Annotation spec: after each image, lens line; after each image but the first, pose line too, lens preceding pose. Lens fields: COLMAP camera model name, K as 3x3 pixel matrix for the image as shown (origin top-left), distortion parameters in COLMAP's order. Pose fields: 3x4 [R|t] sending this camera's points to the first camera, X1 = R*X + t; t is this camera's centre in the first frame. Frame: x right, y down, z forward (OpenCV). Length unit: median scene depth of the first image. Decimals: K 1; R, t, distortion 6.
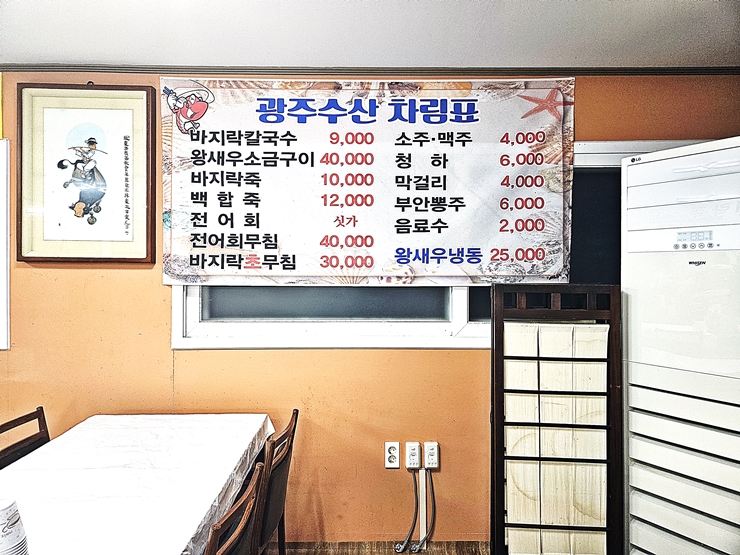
lens RADIAL K [[493.0, 0, 368.8], [0, 493.0, 276.6], [0, 0, 1]] dist [0.041532, -0.002478]
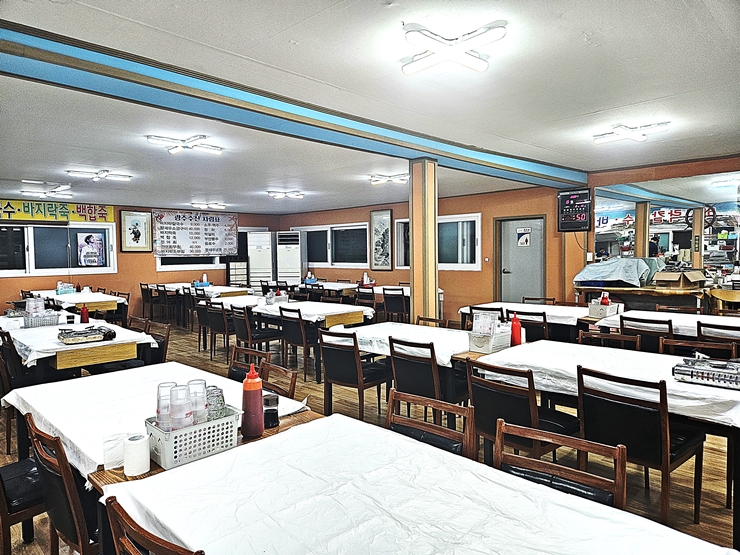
lens RADIAL K [[493.0, 0, 369.9], [0, 493.0, 277.2], [0, 0, 1]] dist [0.041532, -0.002478]
pose [[0.696356, -0.048288, 0.716070, -2.238585], [0.018576, 0.998612, 0.049278, 0.013890], [-0.717456, -0.021013, 0.696286, -3.406849]]
